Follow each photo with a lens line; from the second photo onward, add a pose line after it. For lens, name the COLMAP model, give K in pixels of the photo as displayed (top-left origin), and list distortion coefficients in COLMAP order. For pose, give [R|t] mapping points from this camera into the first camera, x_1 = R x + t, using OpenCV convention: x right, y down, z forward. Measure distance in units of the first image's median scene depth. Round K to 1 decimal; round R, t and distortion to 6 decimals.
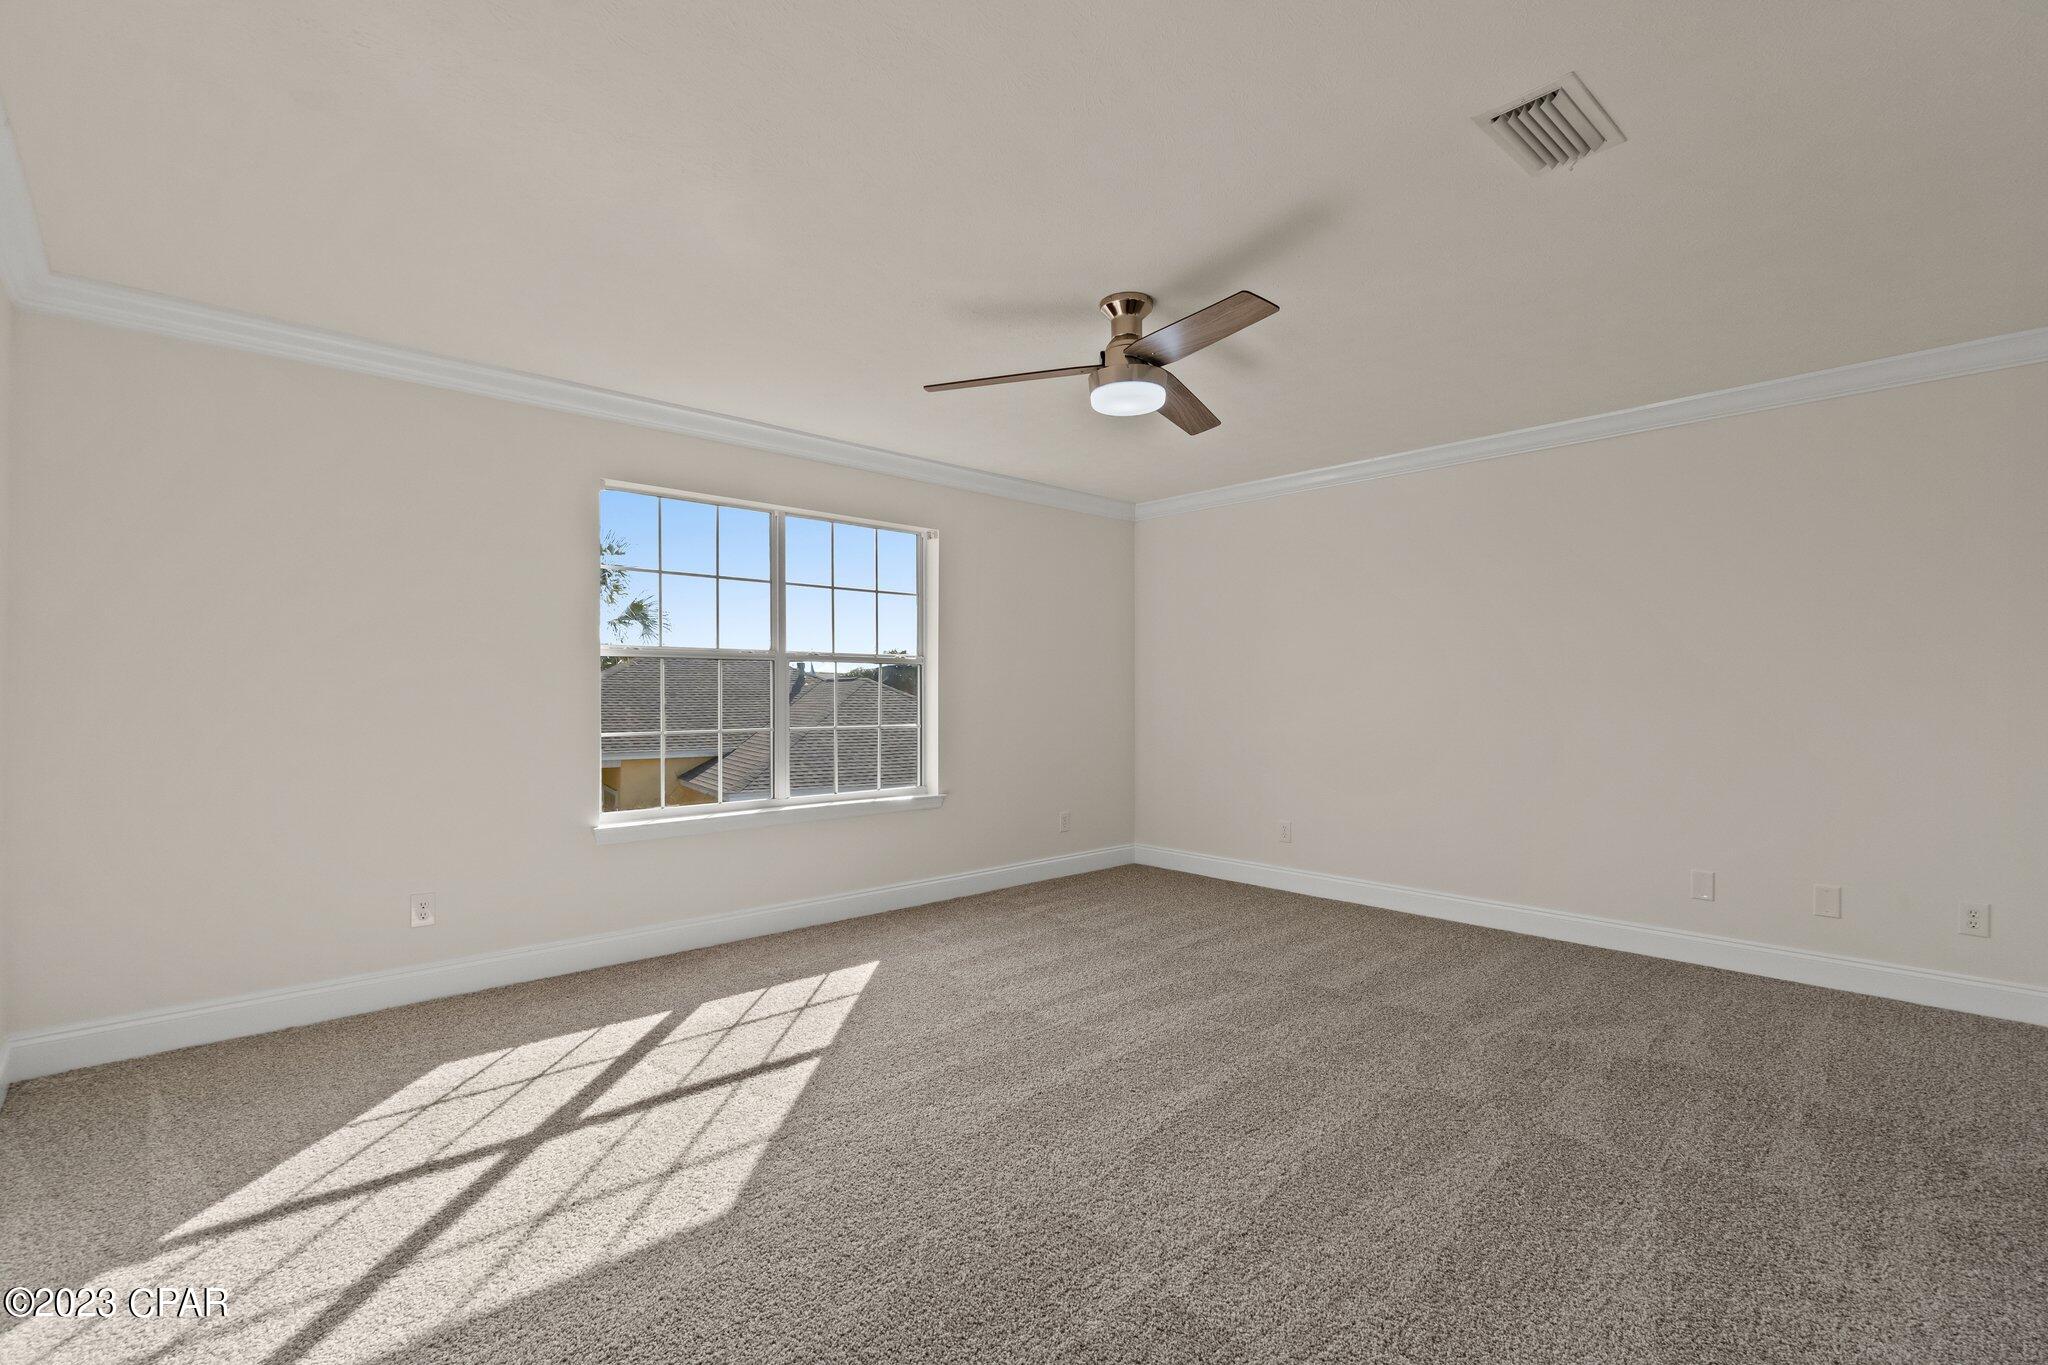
lens RADIAL K [[891.1, 0, 1027.0], [0, 891.1, 693.1], [0, 0, 1]] dist [0.000687, 0.000275]
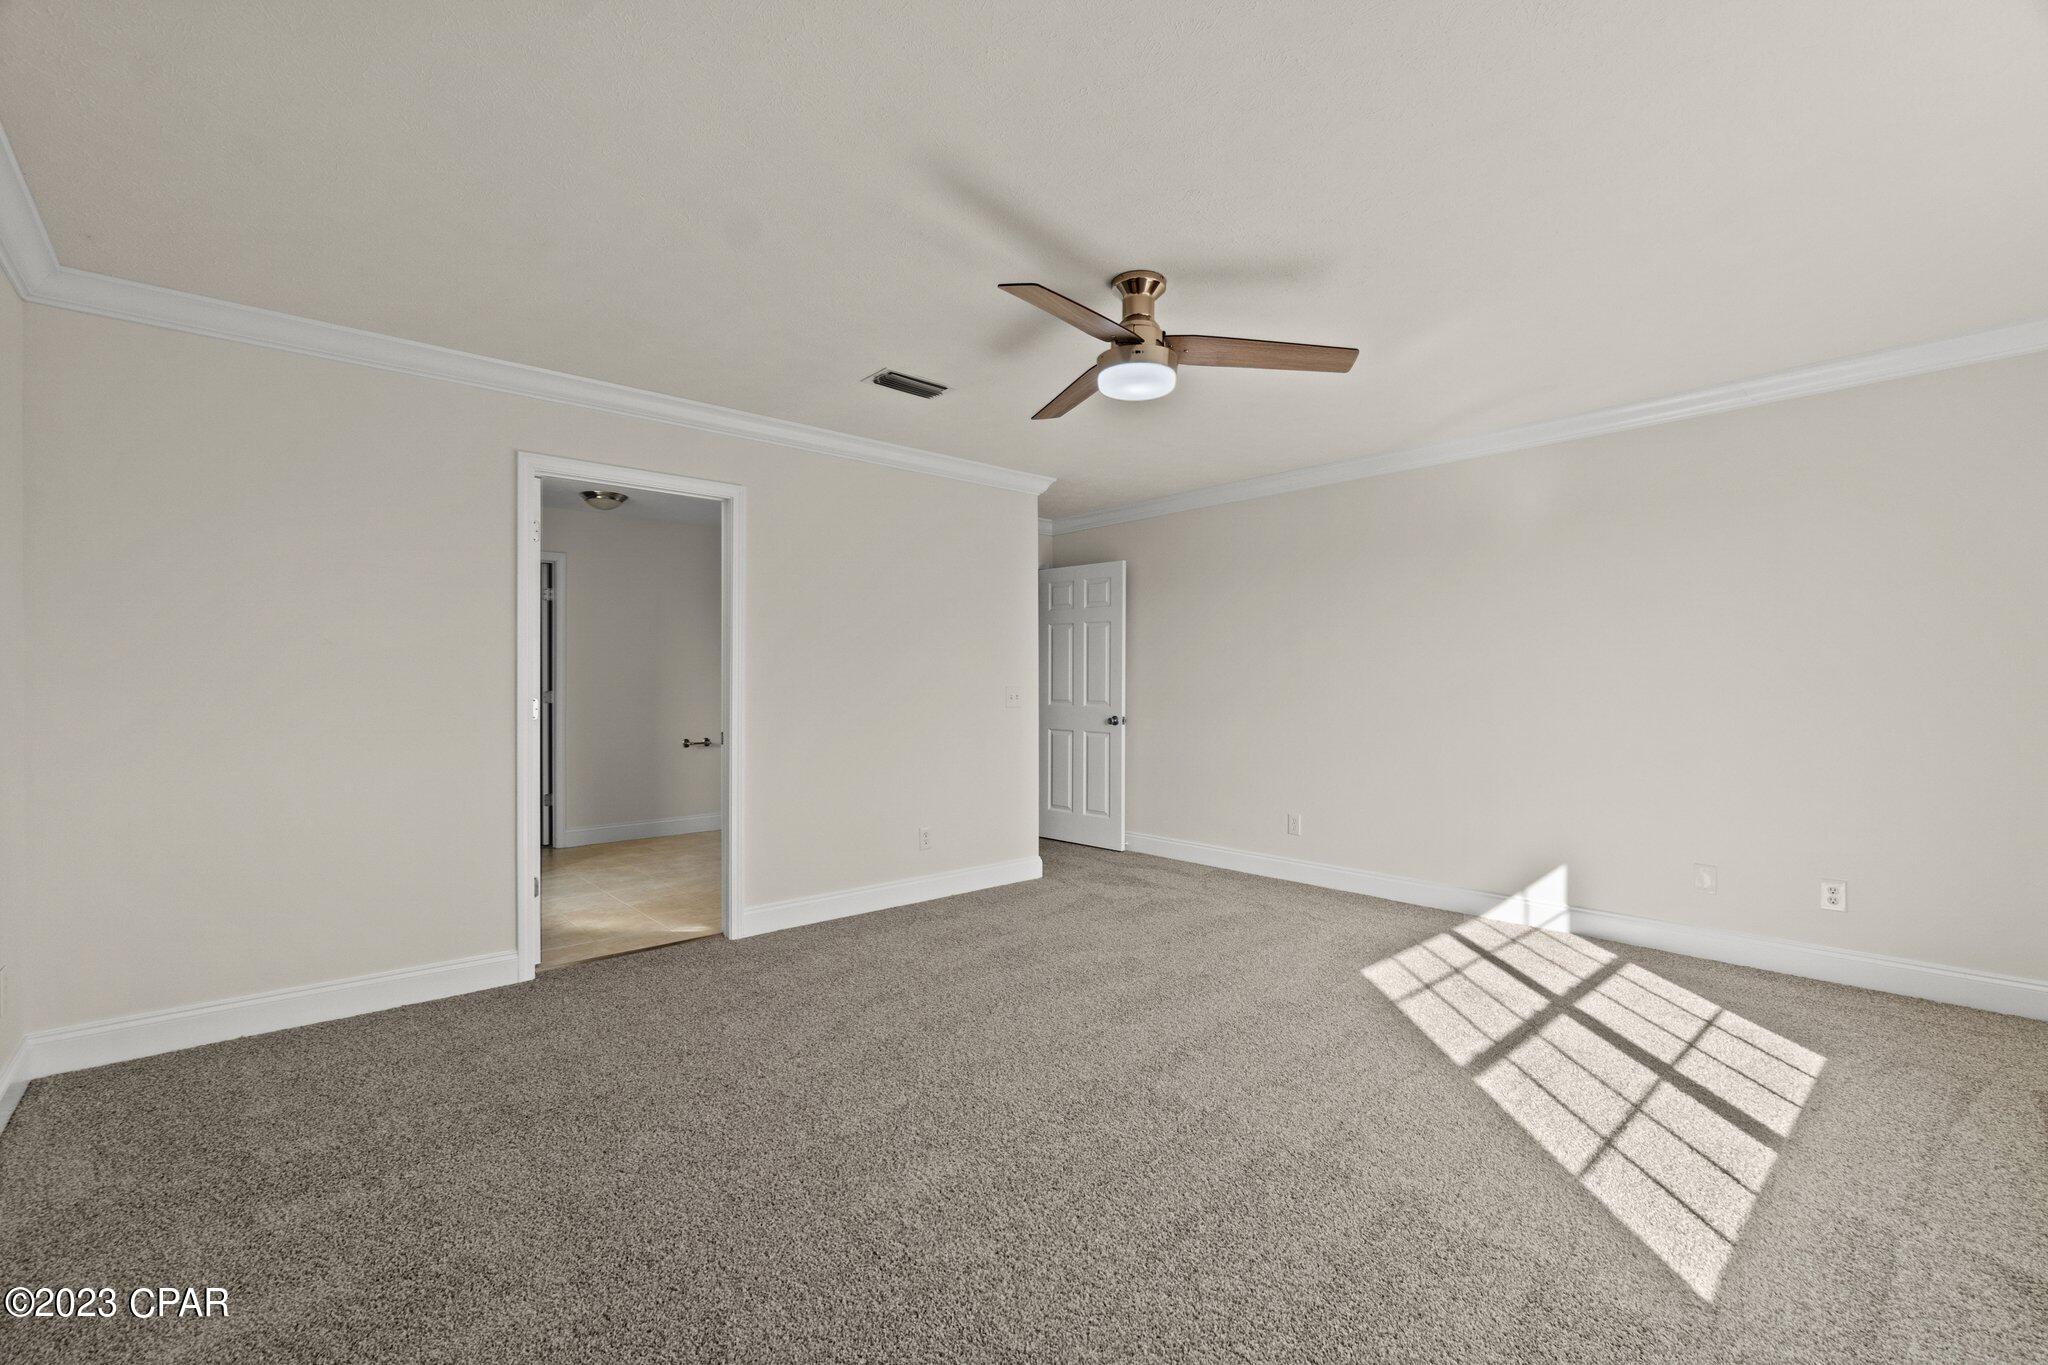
lens RADIAL K [[891.1, 0, 1027.0], [0, 891.1, 693.1], [0, 0, 1]] dist [0.000687, 0.000275]
pose [[-0.999939, -0.000428, 0.011057, 0.266391], [-0.000303, 0.999937, 0.011253, -0.005950], [-0.011061, 0.011249, -0.999876, 2.297886]]
